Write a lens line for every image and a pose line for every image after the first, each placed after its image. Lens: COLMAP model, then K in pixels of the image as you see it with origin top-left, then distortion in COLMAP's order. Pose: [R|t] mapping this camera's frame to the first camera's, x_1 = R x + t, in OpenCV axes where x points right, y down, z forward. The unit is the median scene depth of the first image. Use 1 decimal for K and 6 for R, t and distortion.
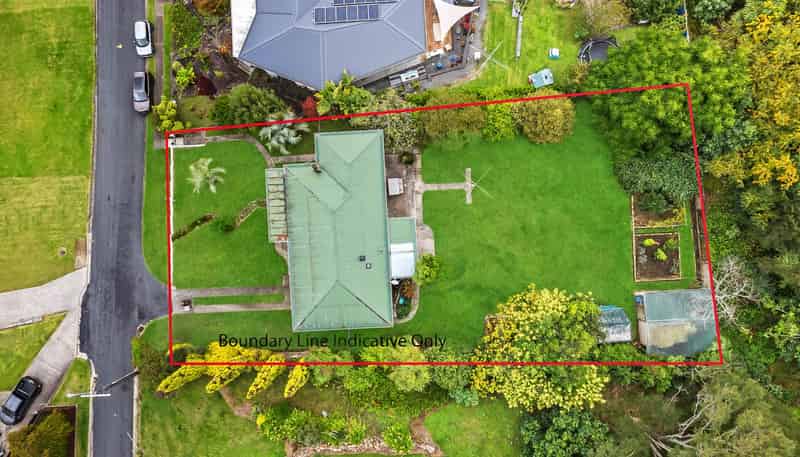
lens RADIAL K [[505.6, 0, 400.0], [0, 505.6, 228.5], [0, 0, 1]] dist [-0.041251, 0.001979]
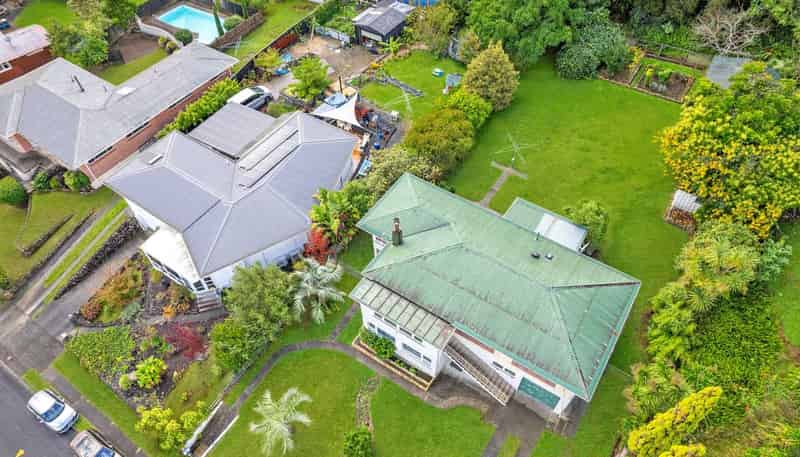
lens RADIAL K [[505.6, 0, 400.0], [0, 505.6, 228.5], [0, 0, 1]] dist [-0.041251, 0.001979]
pose [[0.607664, -0.624172, 0.491075, -0.509566], [0.794194, 0.477437, -0.375911, 0.153850], [0.000176, 0.618436, 0.785835, 0.402474]]
